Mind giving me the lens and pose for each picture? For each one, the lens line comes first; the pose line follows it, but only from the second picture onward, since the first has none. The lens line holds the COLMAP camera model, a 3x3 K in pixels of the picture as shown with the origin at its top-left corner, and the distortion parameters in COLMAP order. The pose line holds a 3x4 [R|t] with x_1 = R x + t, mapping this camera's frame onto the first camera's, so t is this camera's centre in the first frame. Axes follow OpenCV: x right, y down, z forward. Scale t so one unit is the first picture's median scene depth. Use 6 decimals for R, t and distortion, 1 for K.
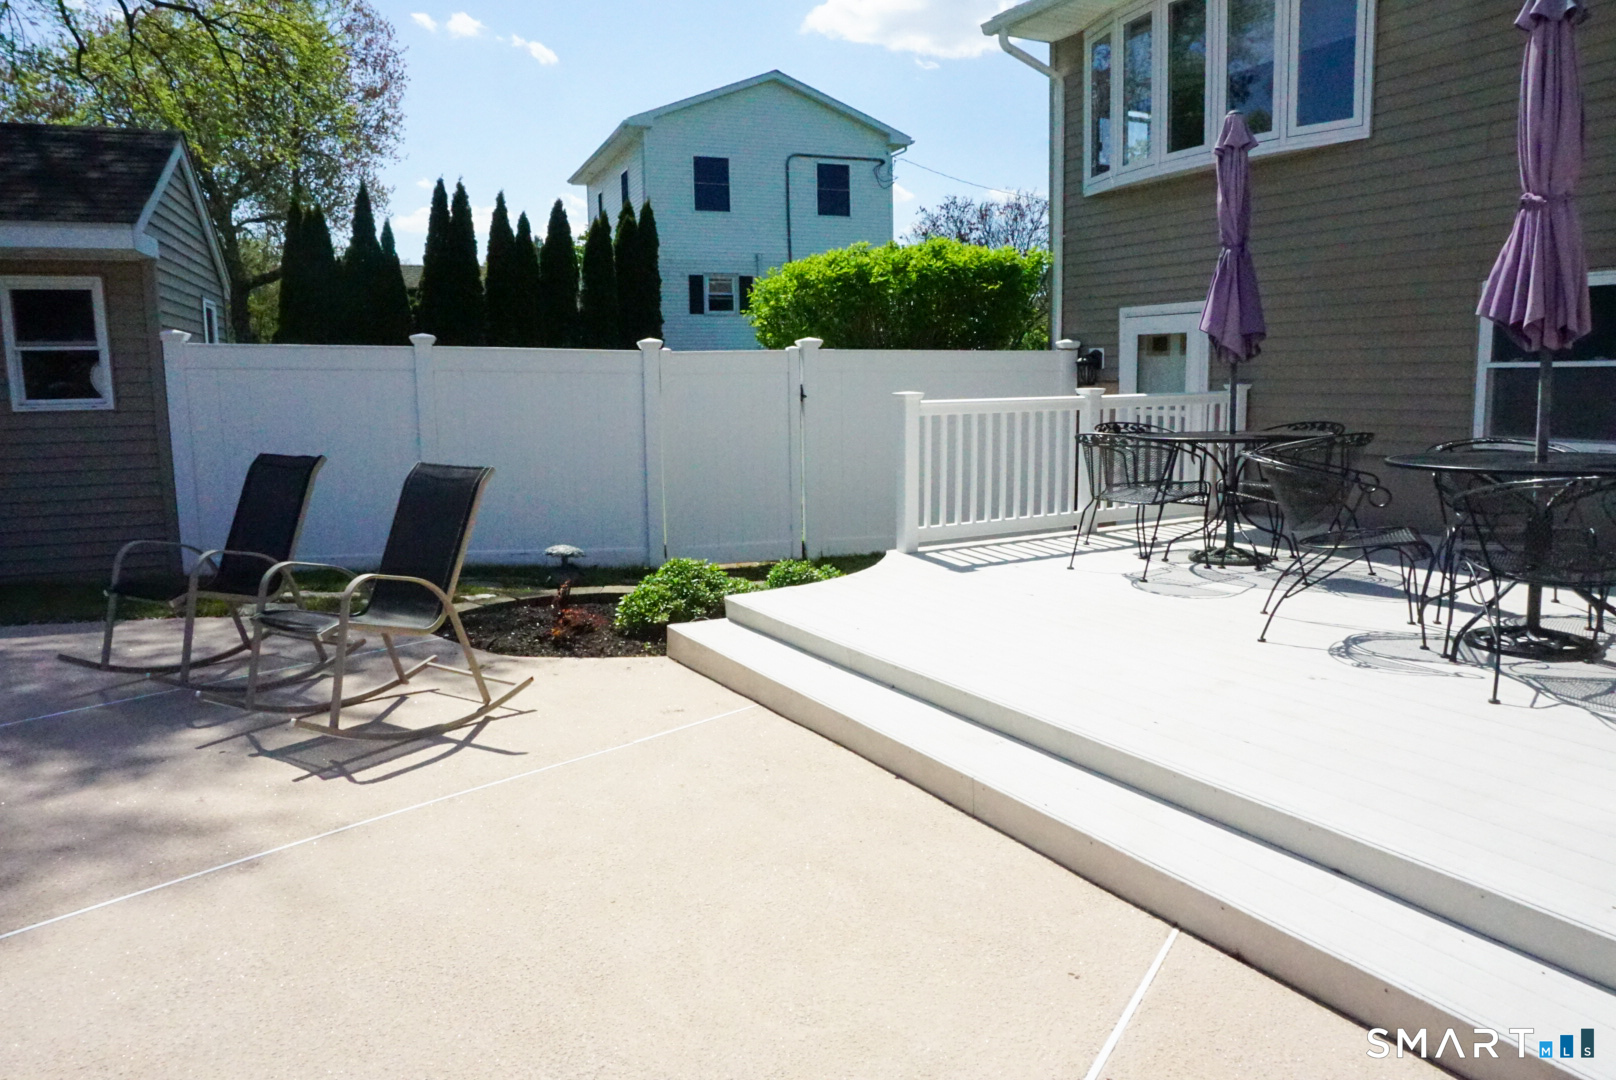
lens RADIAL K [[1089.6, 0, 832.0], [0, 1089.6, 536.1], [0, 0, 1]] dist [-0.055107, 0.032895]
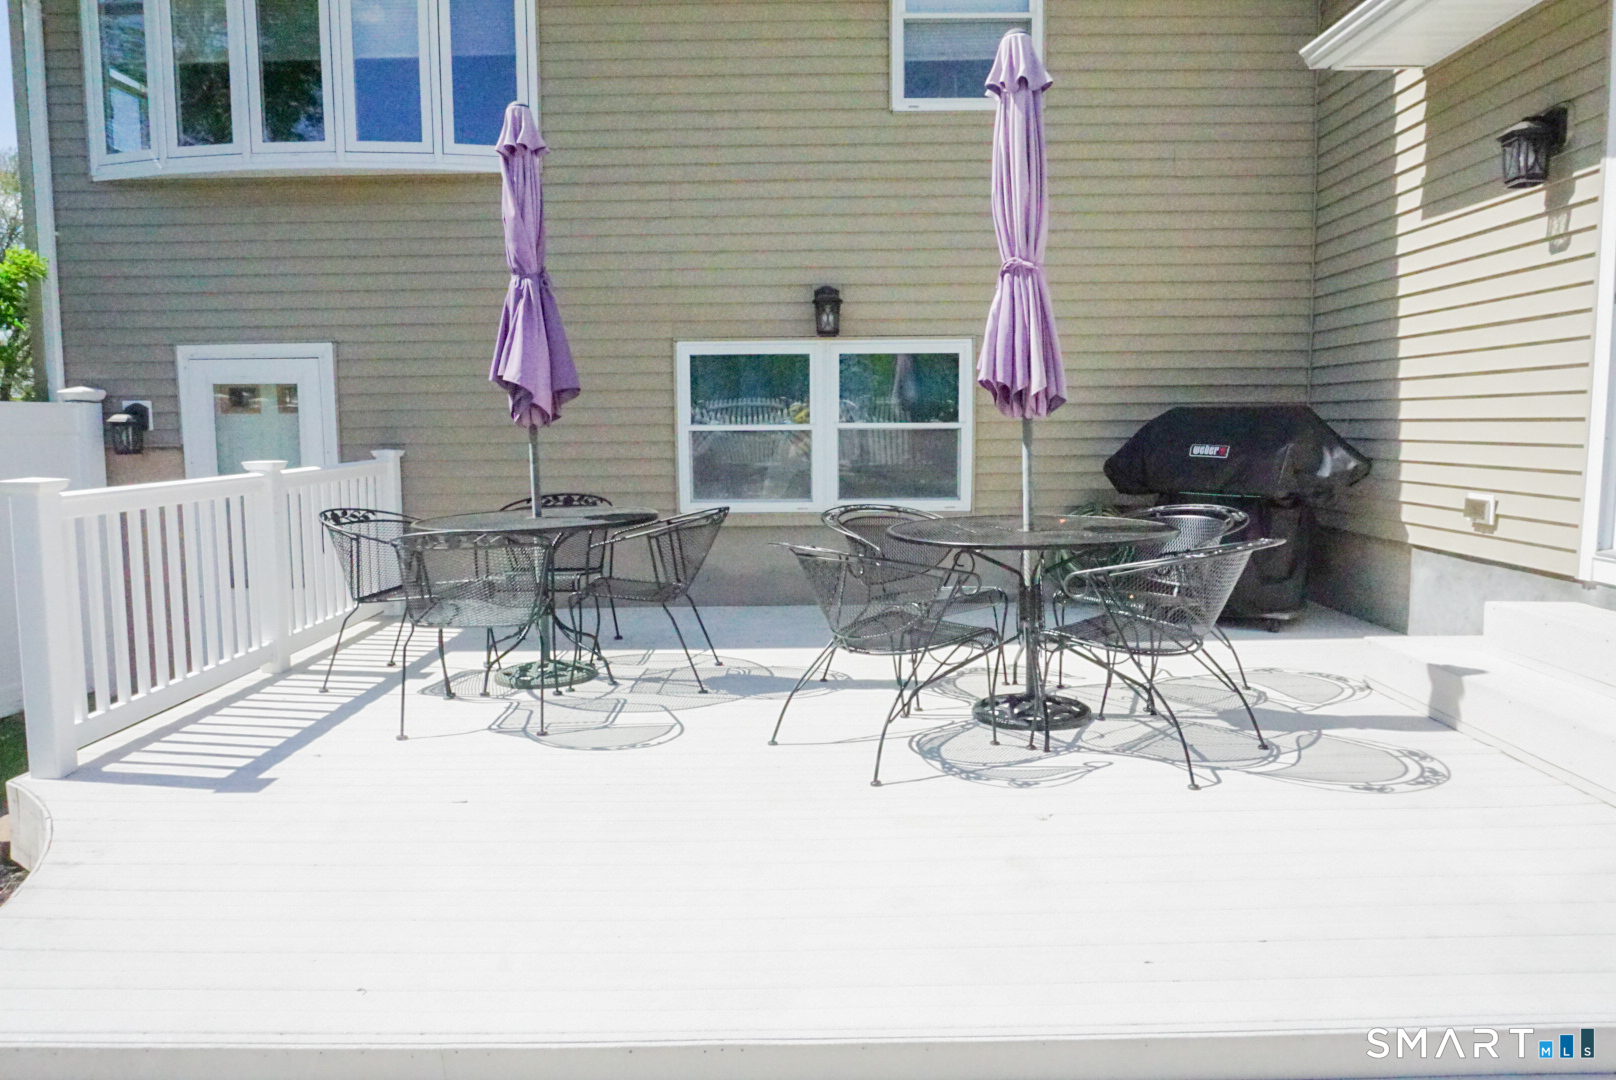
lens RADIAL K [[1089.6, 0, 832.0], [0, 1089.6, 536.1], [0, 0, 1]] dist [-0.055107, 0.032895]
pose [[0.503569, -0.080324, 0.860213, -0.130757], [0.124199, 0.992057, 0.019929, -0.046840], [-0.854981, 0.096802, 0.509545, 0.283915]]
